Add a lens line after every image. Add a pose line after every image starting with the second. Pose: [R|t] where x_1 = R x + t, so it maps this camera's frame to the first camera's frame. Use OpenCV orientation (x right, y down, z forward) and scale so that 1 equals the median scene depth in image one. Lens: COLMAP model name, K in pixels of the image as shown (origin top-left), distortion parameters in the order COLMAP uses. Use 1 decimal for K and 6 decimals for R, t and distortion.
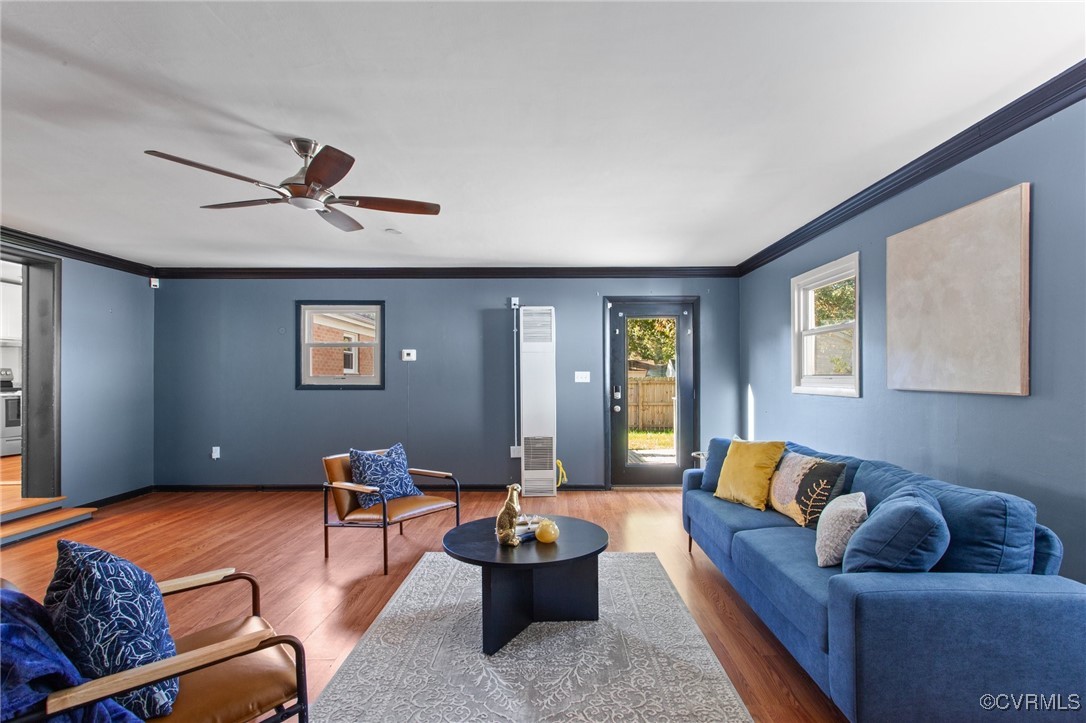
lens RADIAL K [[519.5, 0, 548.7], [0, 519.5, 377.0], [0, 0, 1]] dist [0.001192, 0.002919]
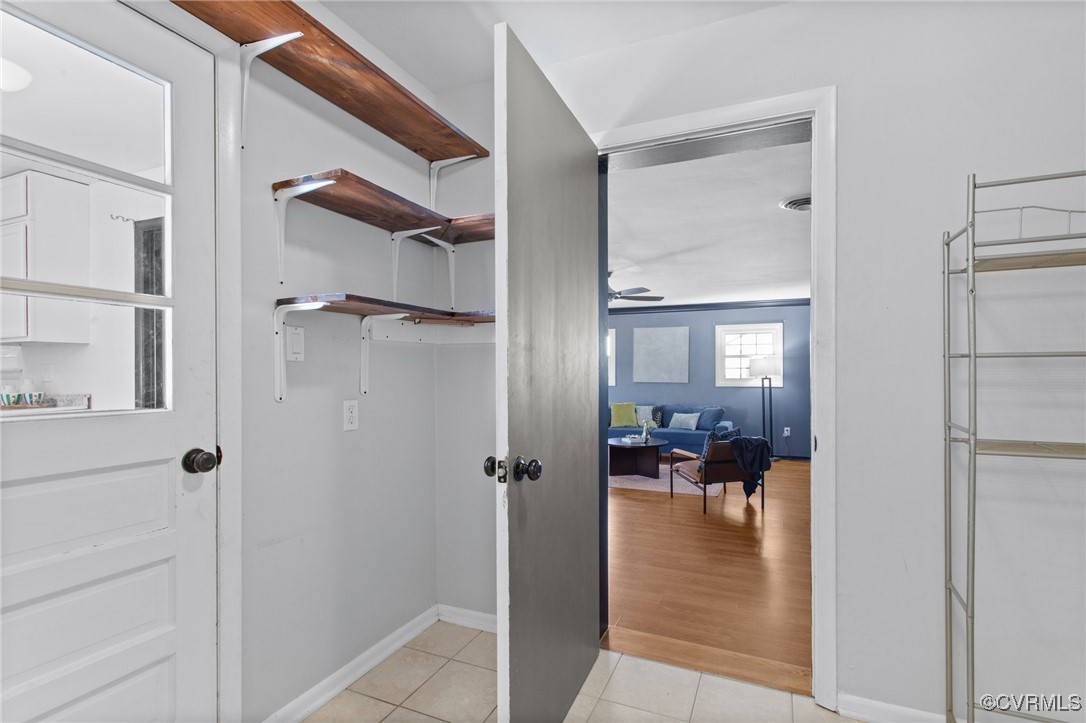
lens RADIAL K [[519.5, 0, 540.8], [0, 519.5, 370.0], [0, 0, 1]] dist [0.001192, 0.002919]
pose [[0.412958, 0.003516, 0.910743, -1.216141], [0.000523, 0.999991, -0.004098, -0.018217], [-0.910750, 0.002169, 0.412953, 0.172922]]
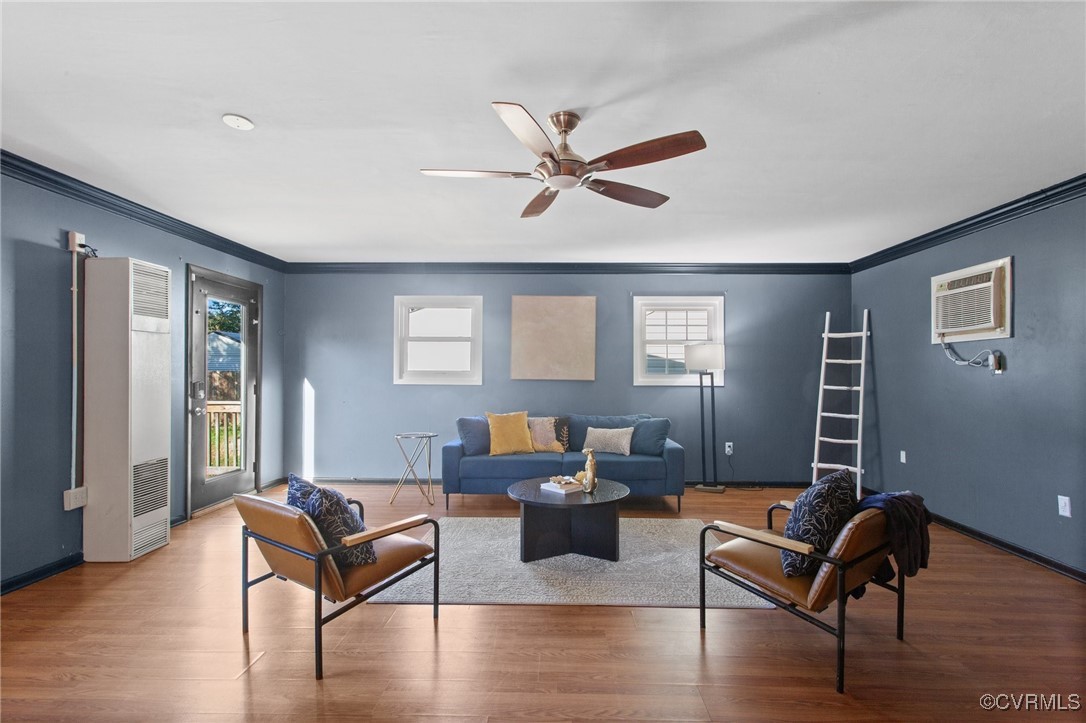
lens RADIAL K [[519.5, 0, 543.4], [0, 519.5, 368.2], [0, 0, 1]] dist [0.001192, 0.002919]
pose [[0.029747, 0.010494, 0.999502, -0.664717], [-0.005728, 0.999930, -0.010329, 0.001277], [-0.999541, -0.005417, 0.029805, 0.483318]]
